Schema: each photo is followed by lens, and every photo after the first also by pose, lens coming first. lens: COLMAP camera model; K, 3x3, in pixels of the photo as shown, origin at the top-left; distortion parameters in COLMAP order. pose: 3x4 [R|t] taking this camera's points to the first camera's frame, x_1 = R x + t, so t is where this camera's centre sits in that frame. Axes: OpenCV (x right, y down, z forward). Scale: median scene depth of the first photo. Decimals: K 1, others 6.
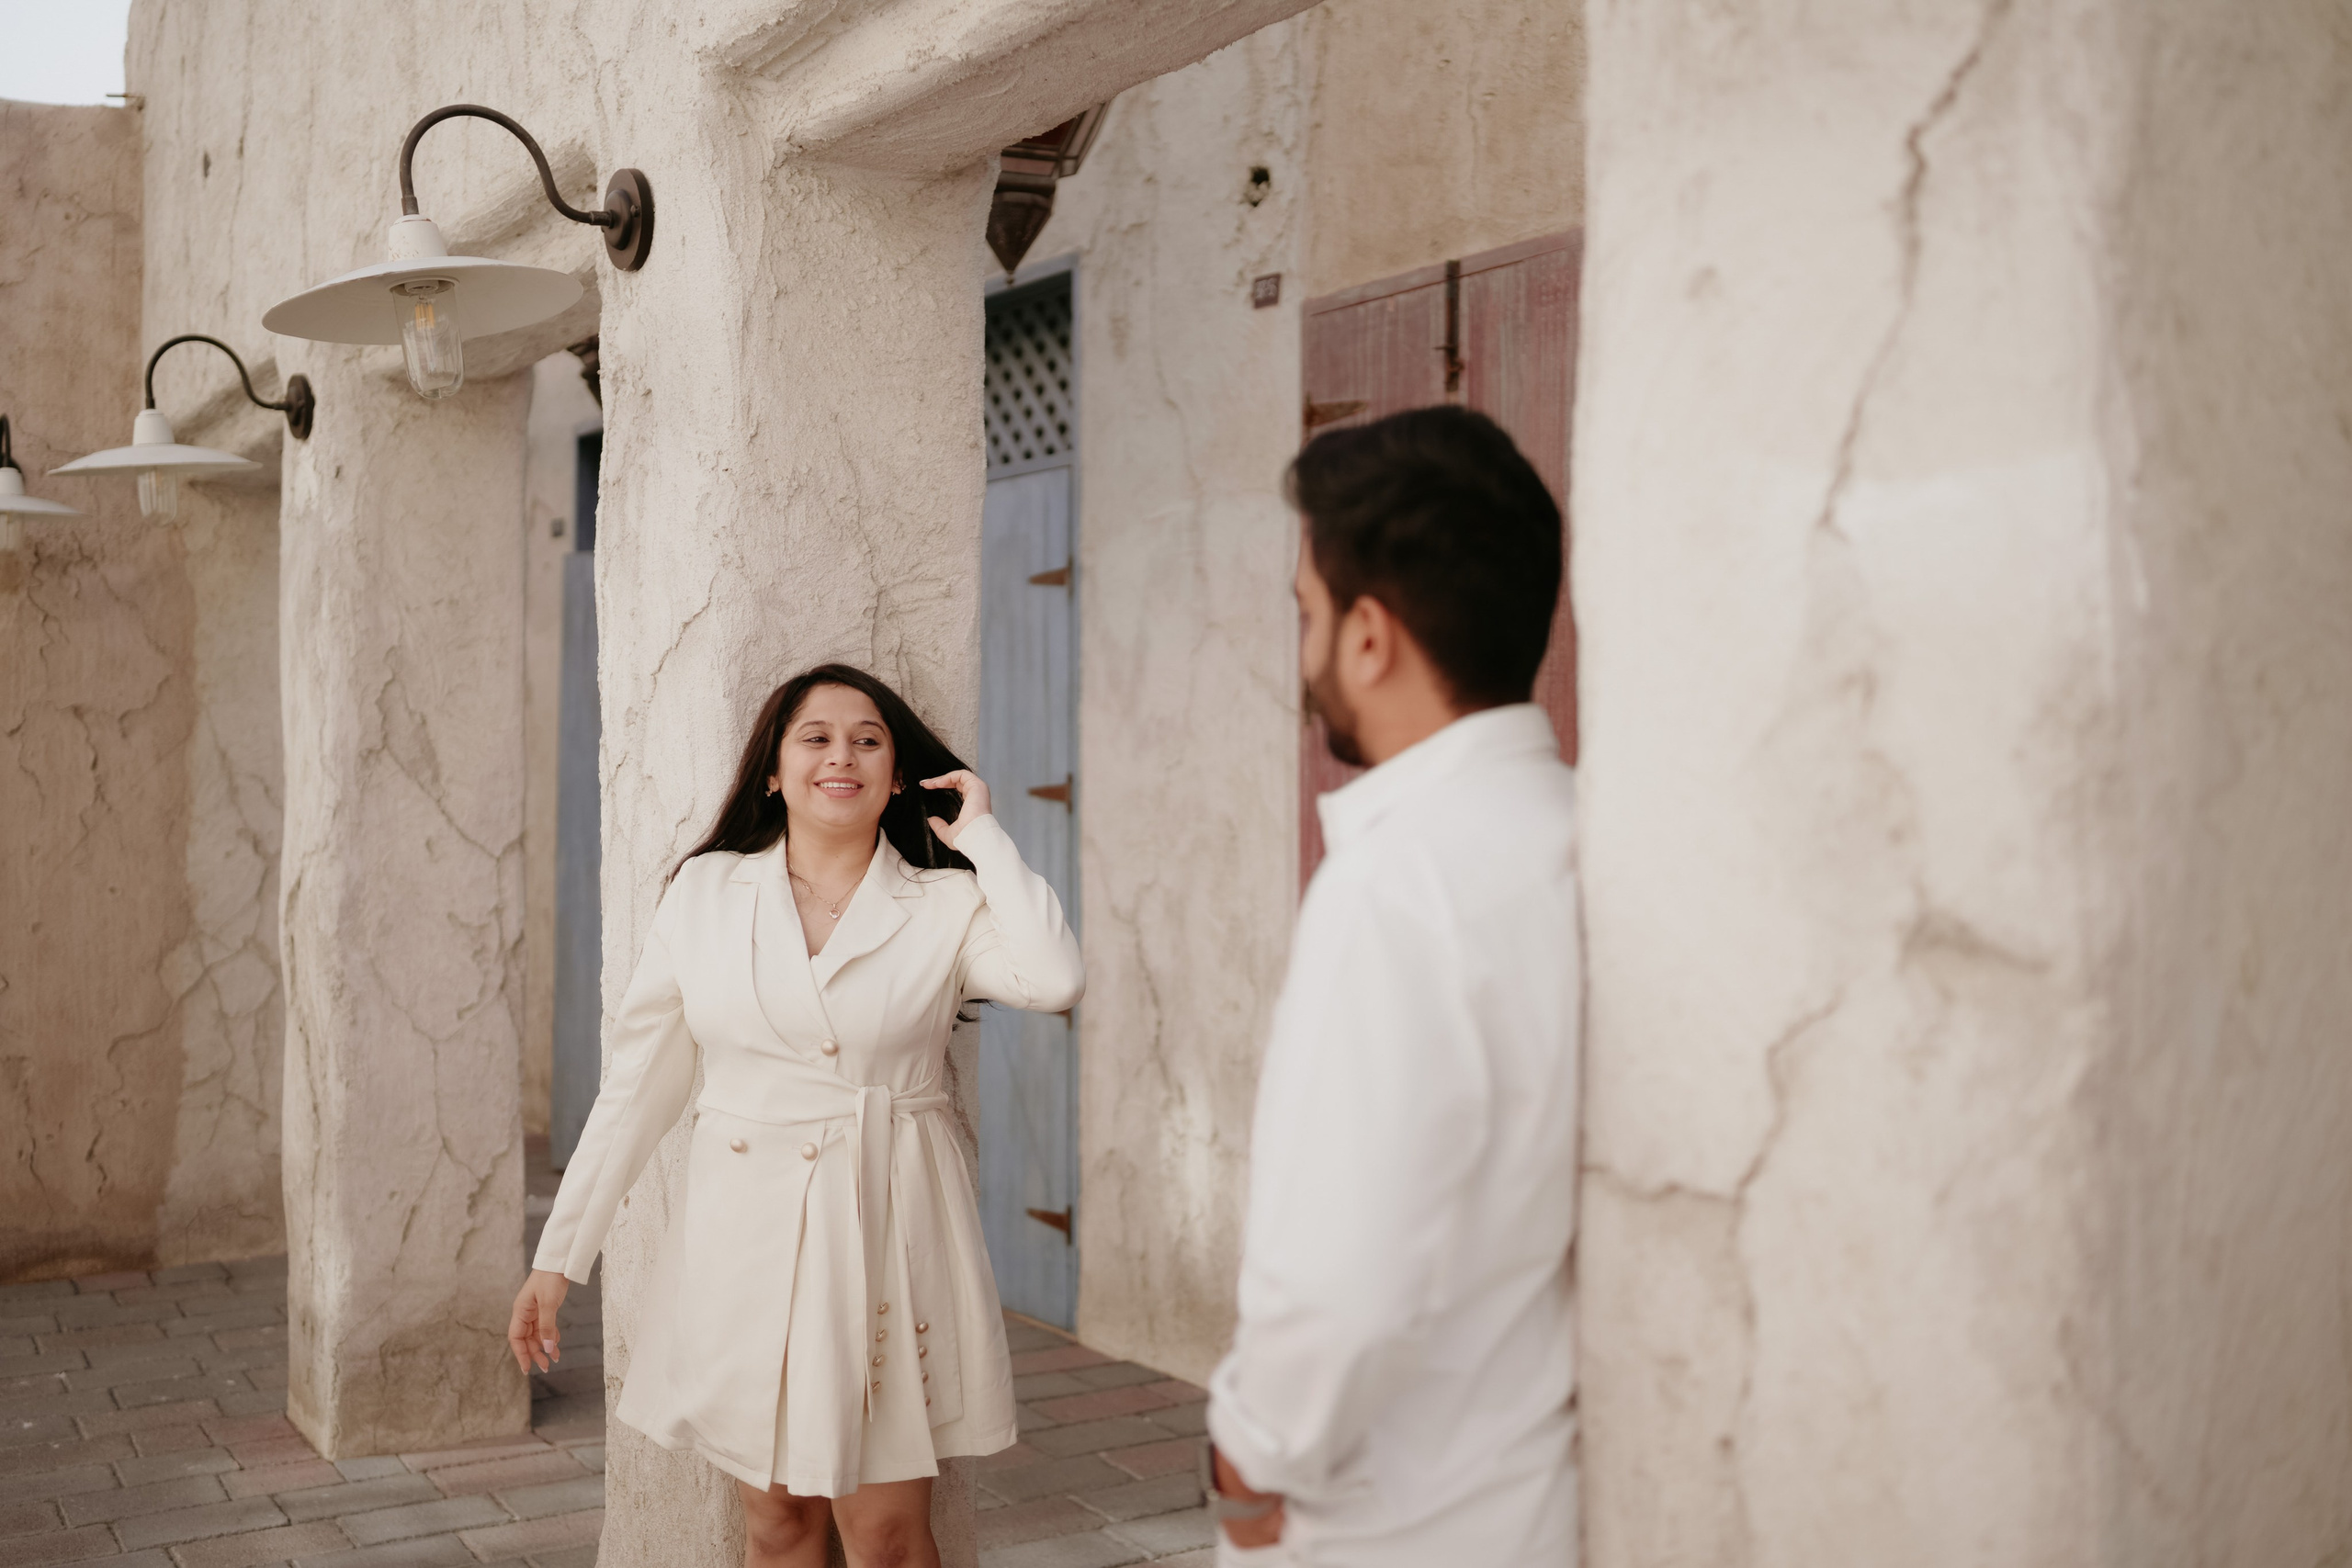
lens RADIAL K [[2259.5, 0, 1163.9], [0, 2259.5, 780.2], [0, 0, 1]] dist [-0.068497, 0.000000]
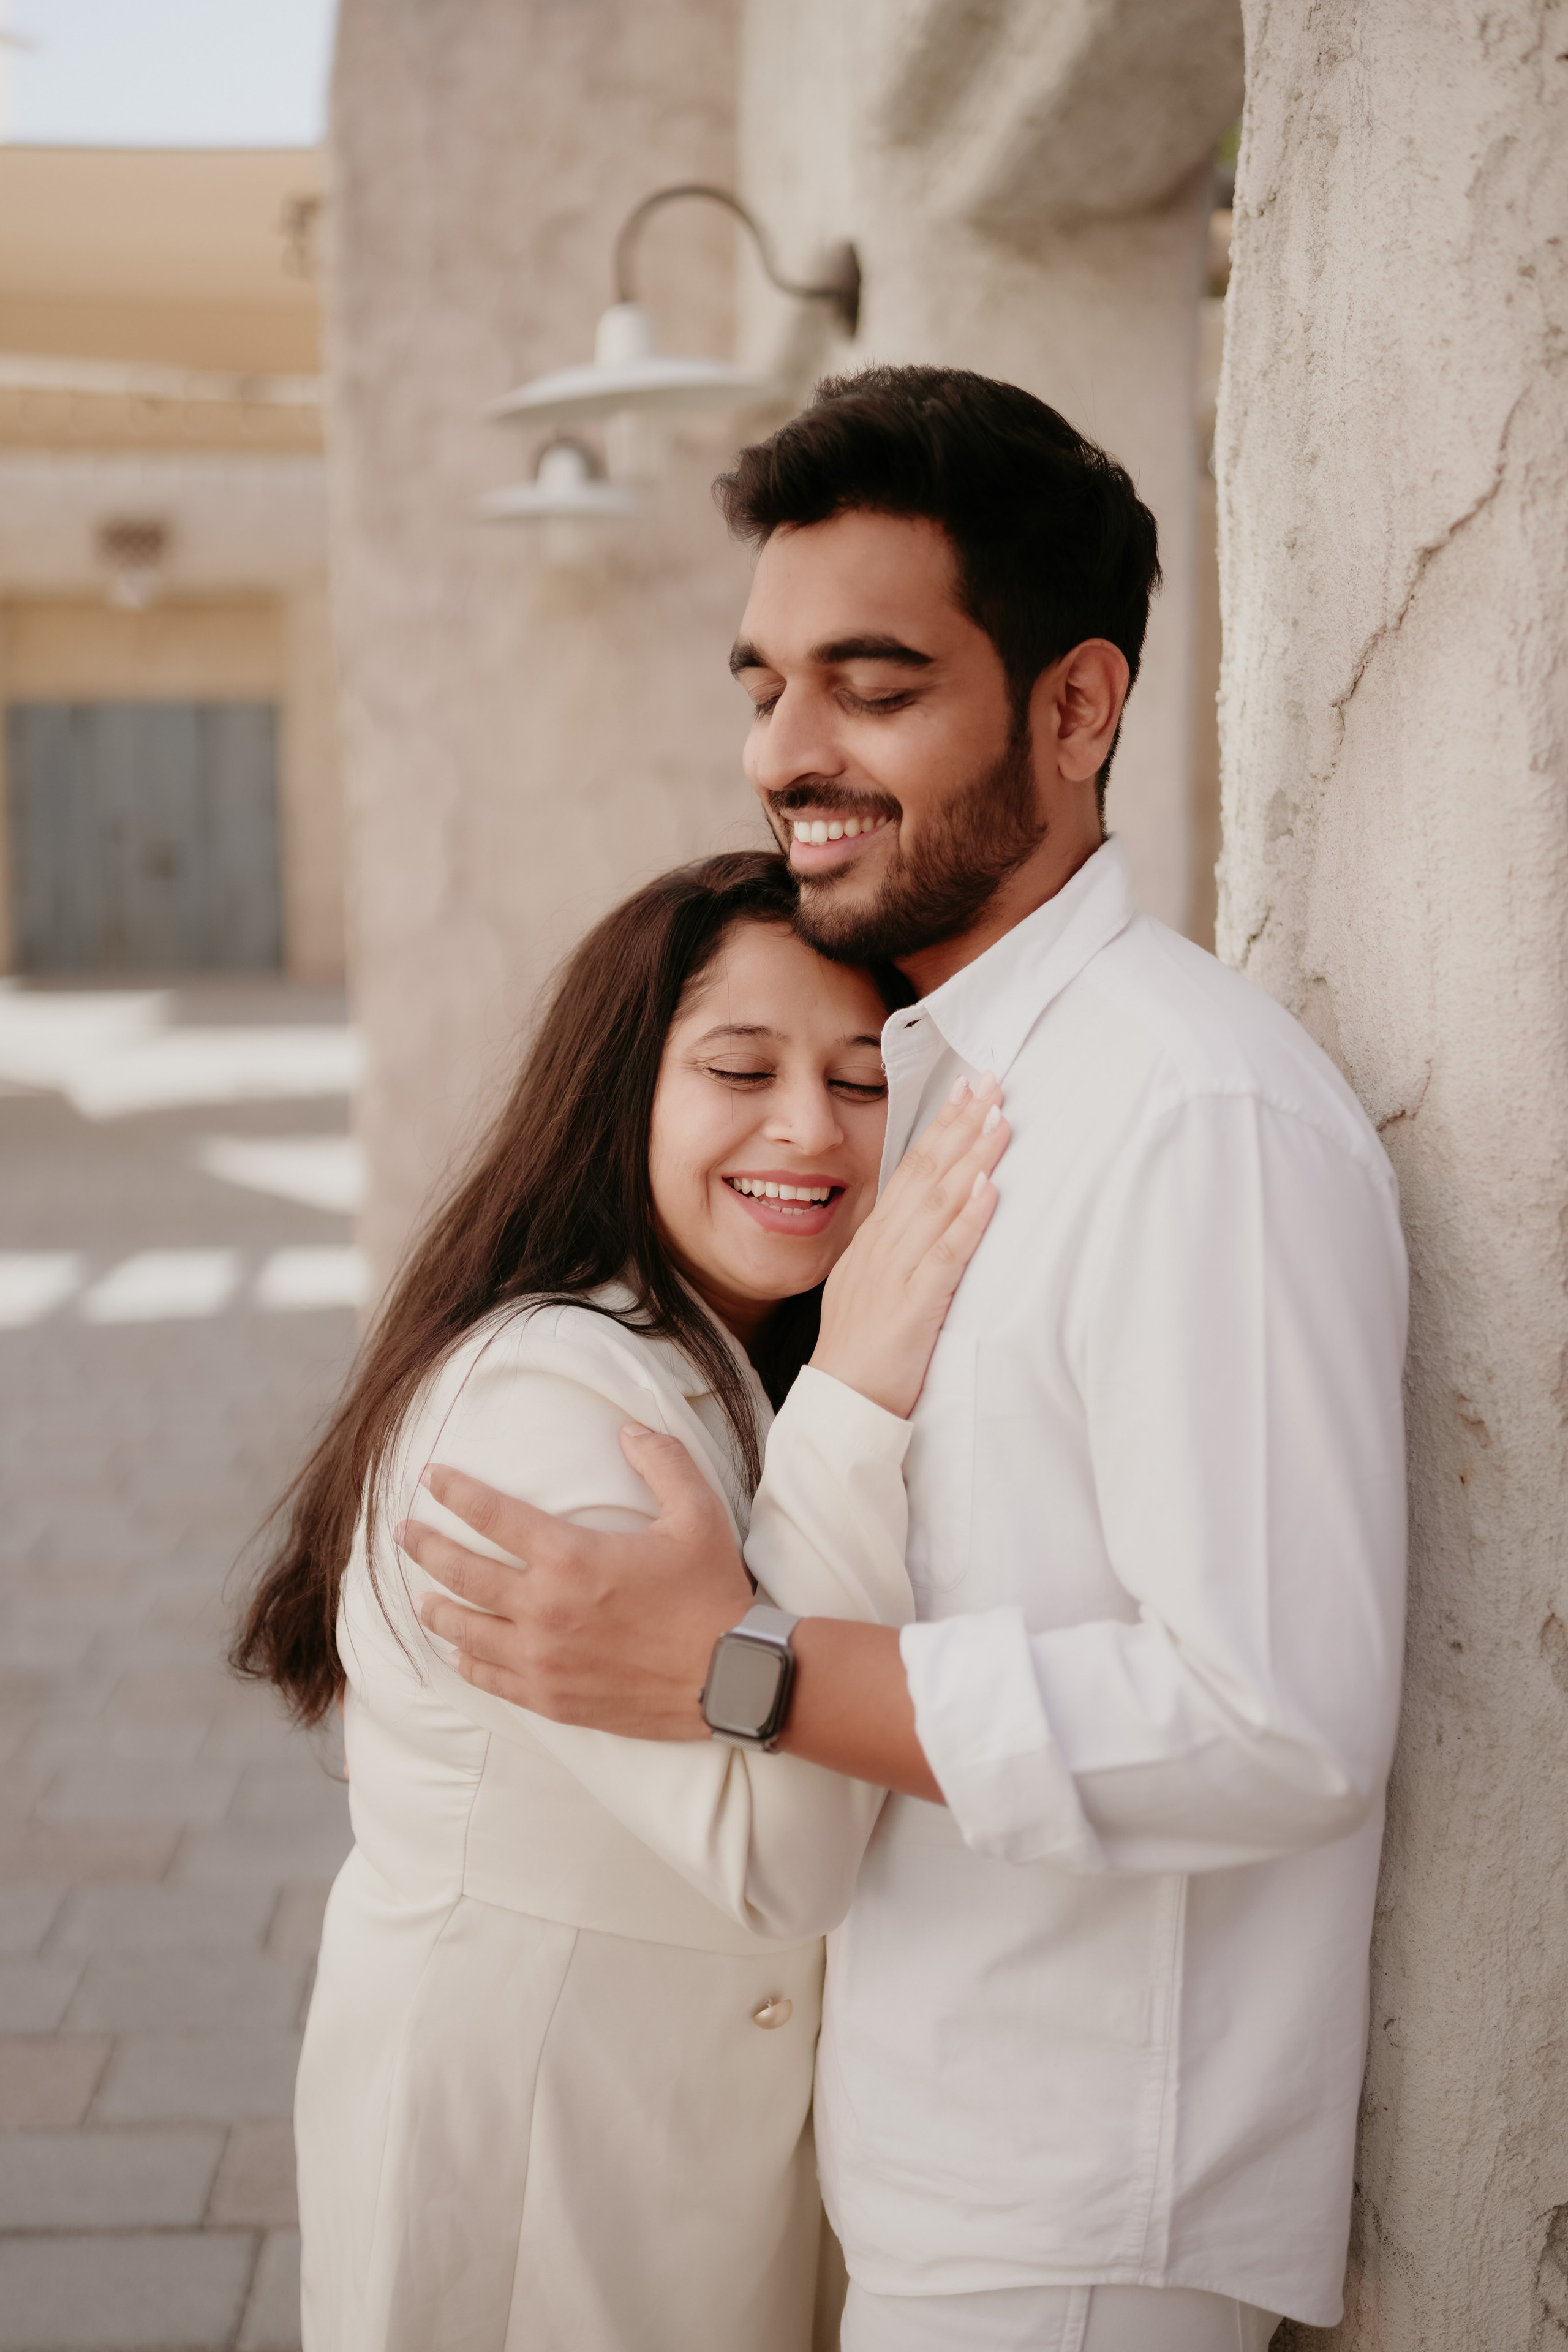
lens RADIAL K [[2259.8, 0, 789.2], [0, 2259.8, 1185.4], [0, 0, 1]] dist [-0.068497, 0.000000]
pose [[0.877053, 0.080082, -0.473671, -0.122344], [-0.003671, 0.987096, 0.160087, -0.027087], [0.480379, -0.138666, 0.866030, 0.614768]]
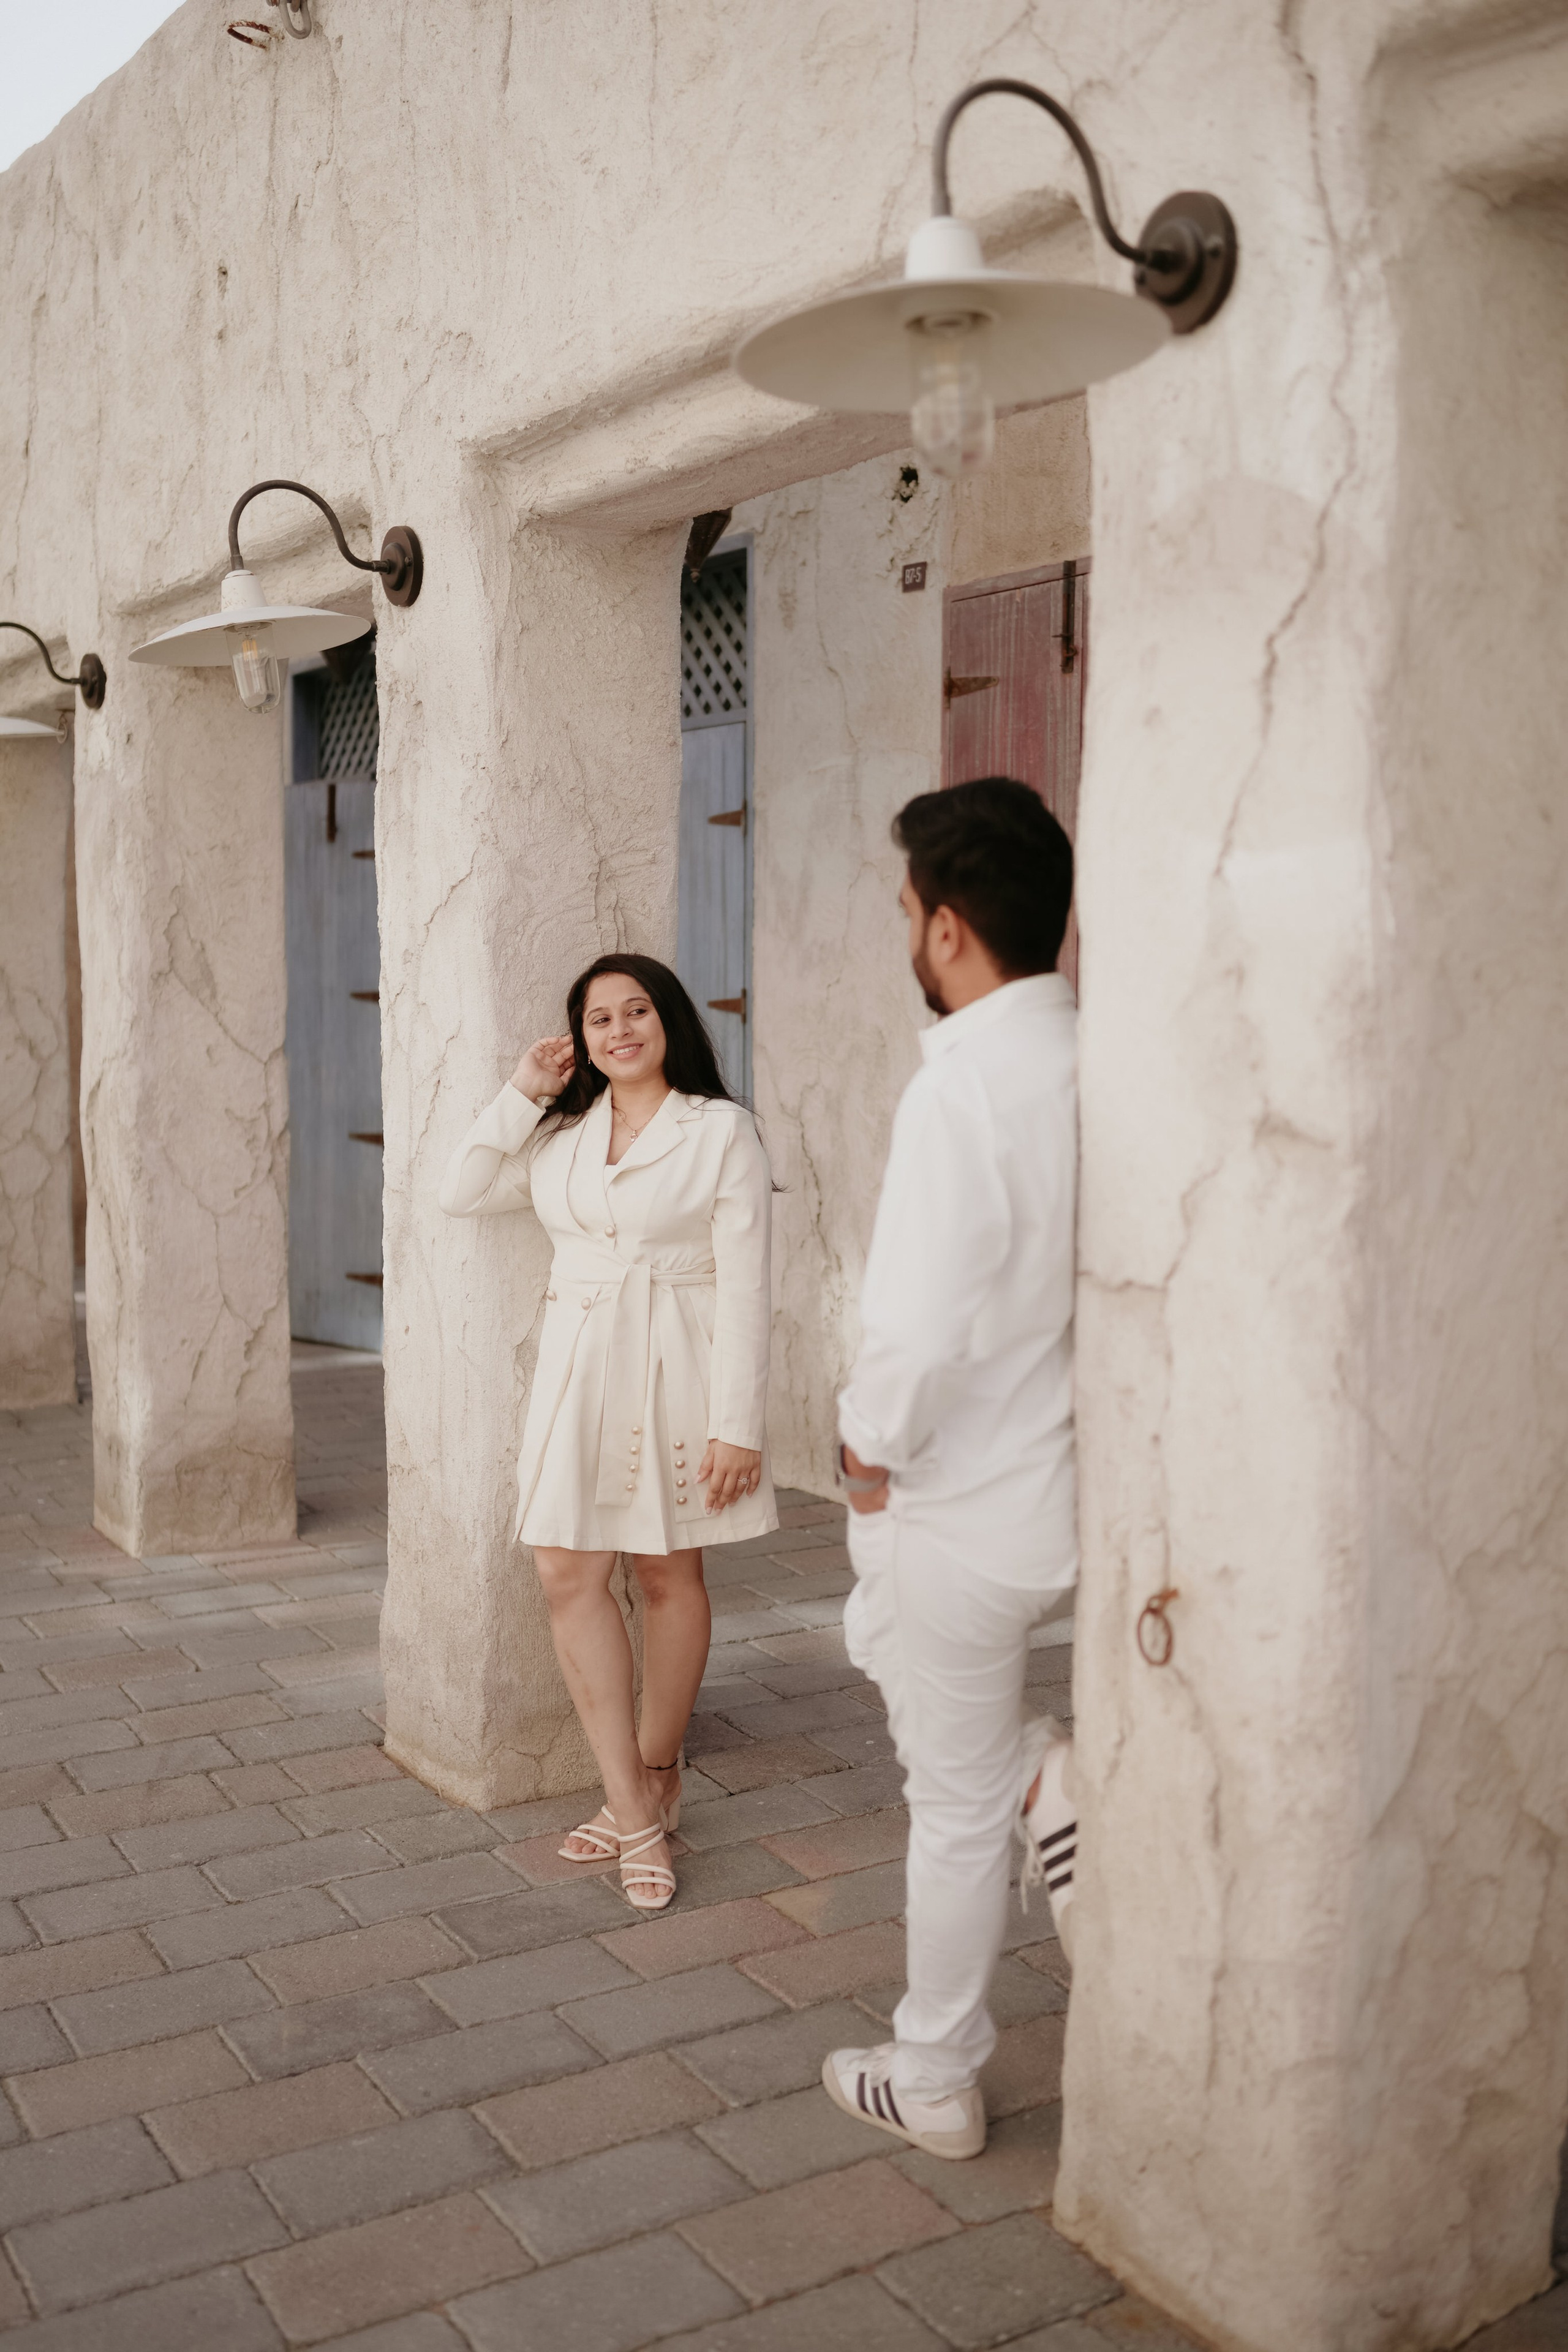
lens RADIAL K [[2259.8, 0, 783.7], [0, 2259.8, 1169.6], [0, 0, 1]] dist [-0.068497, 0.000000]
pose [[0.999768, 0.004312, -0.021112, 0.006539], [-0.002491, 0.996333, 0.085525, -0.017817], [0.021403, -0.085453, 0.996112, -0.292294]]
